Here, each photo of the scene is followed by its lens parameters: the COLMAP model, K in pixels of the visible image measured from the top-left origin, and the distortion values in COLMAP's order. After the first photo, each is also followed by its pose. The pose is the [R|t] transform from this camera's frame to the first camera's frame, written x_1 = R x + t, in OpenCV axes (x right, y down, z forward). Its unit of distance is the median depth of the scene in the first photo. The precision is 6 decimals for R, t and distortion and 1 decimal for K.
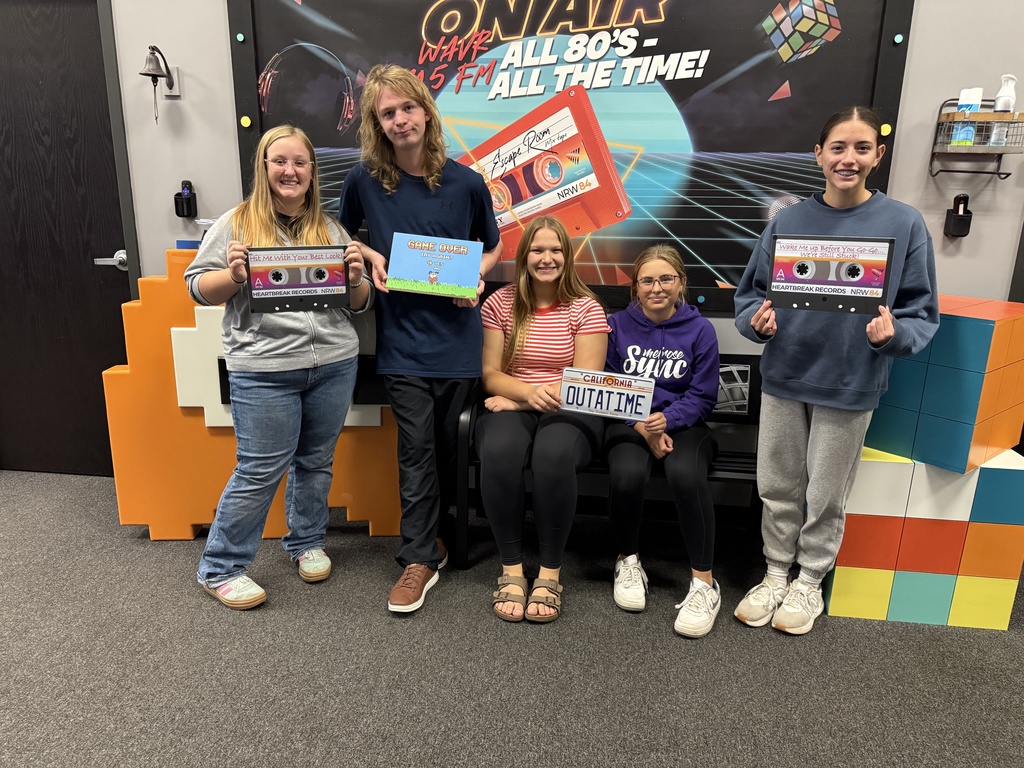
lens RADIAL K [[719.2, 0, 509.2], [0, 719.2, 382.9], [0, 0, 1]] dist [0.028412, -0.030324]
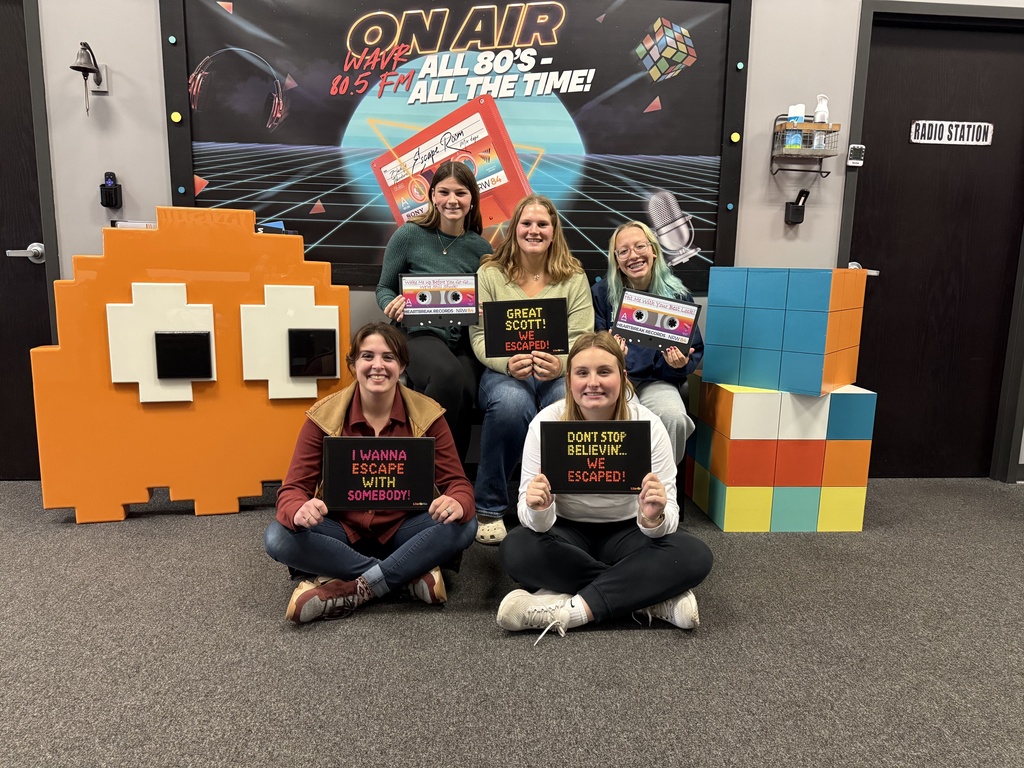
lens RADIAL K [[719.2, 0, 511.5], [0, 719.2, 378.1], [0, 0, 1]] dist [0.028412, -0.030324]
pose [[0.981323, -0.033381, 0.189449, -0.100046], [0.051122, 0.994670, -0.089547, 0.145093], [-0.185450, 0.097560, 0.977799, -0.093888]]
